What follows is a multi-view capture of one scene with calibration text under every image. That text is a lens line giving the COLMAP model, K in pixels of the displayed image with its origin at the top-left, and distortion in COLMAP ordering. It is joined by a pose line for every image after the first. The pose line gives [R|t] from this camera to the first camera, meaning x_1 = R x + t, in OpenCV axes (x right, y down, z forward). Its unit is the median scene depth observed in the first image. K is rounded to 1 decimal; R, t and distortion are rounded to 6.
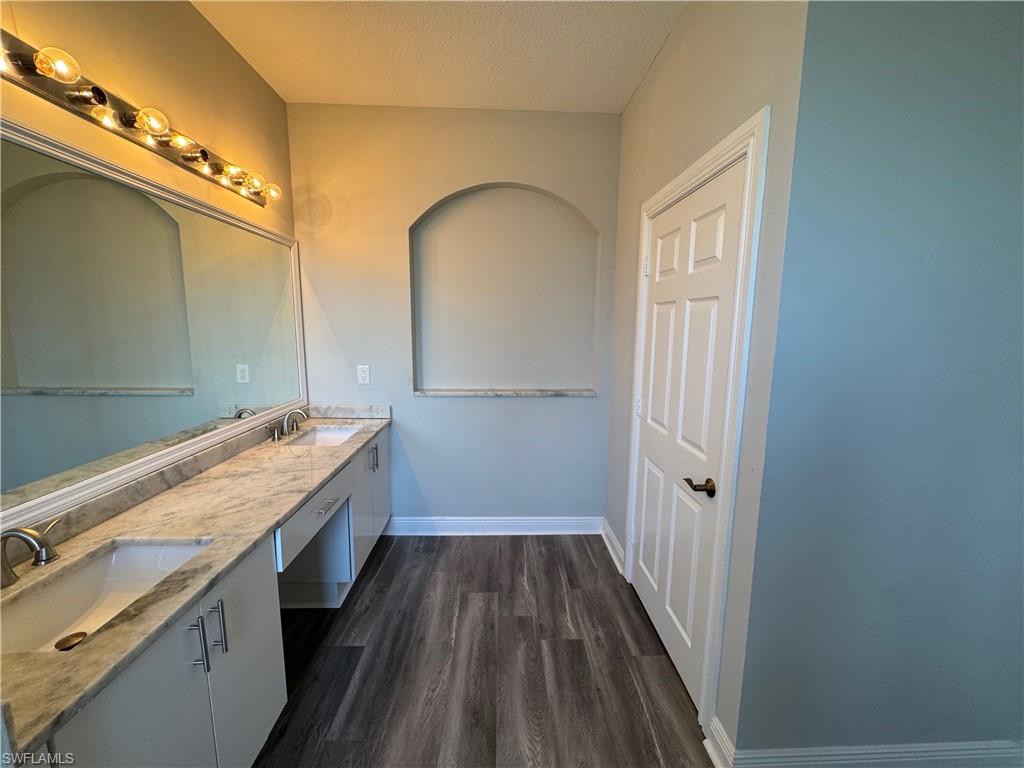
lens RADIAL K [[409.3, 0, 512.5], [0, 409.3, 382.1], [0, 0, 1]] dist [-0.001816, -0.000672]
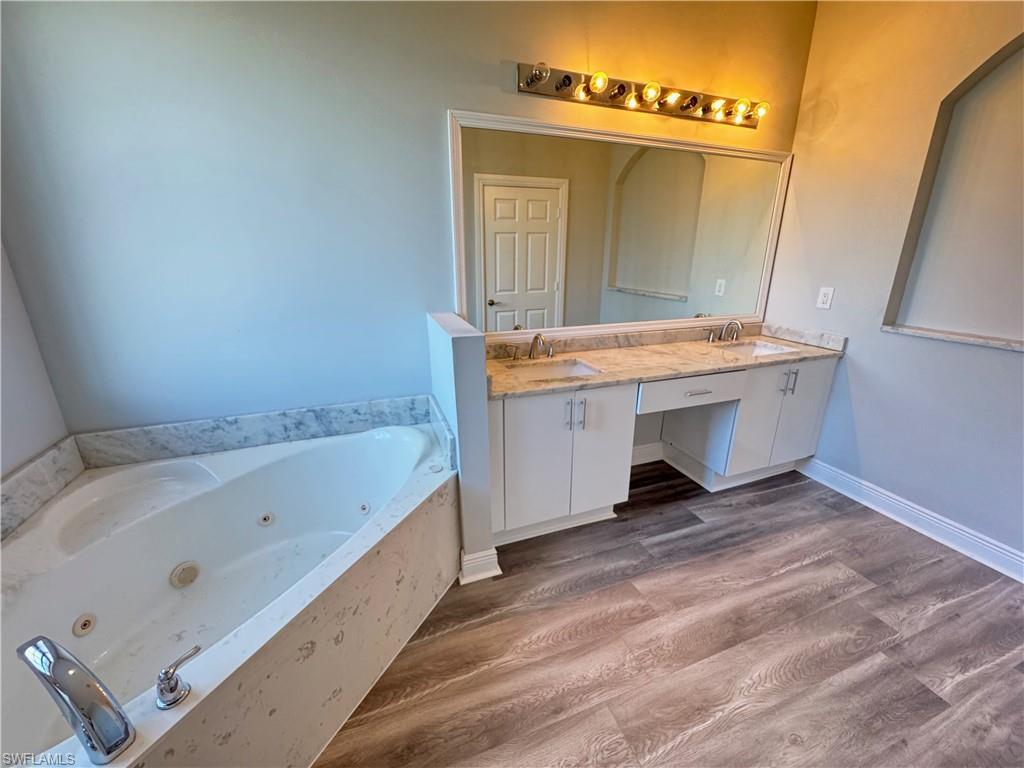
lens RADIAL K [[409.3, 0, 512.1], [0, 409.3, 381.2], [0, 0, 1]] dist [-0.001816, -0.000672]
pose [[0.322011, 0.276802, -0.905367, 0.414690], [-0.134335, 0.959987, 0.245722, 0.042364], [0.937157, 0.042497, 0.346311, 0.056647]]
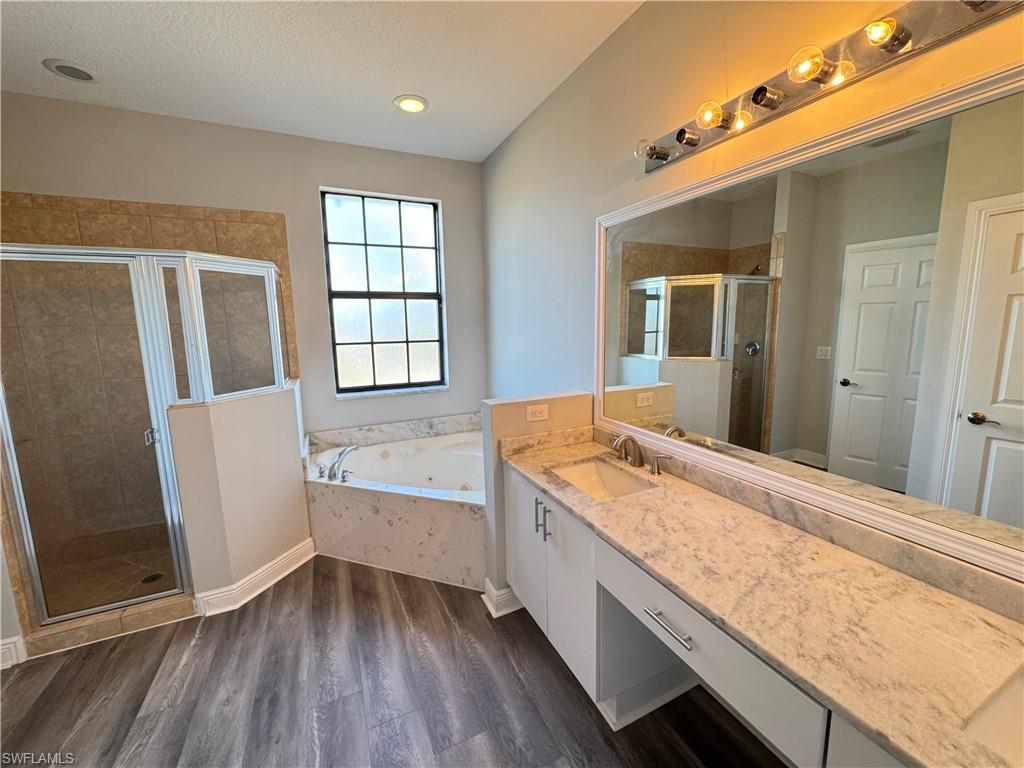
lens RADIAL K [[409.3, 0, 515.9], [0, 409.3, 383.9], [0, 0, 1]] dist [-0.001816, -0.000672]
pose [[-0.916615, 0.068442, -0.393869, -0.023341], [-0.048221, 0.959113, 0.278884, -0.183756], [0.396852, 0.274622, -0.875837, 1.215010]]
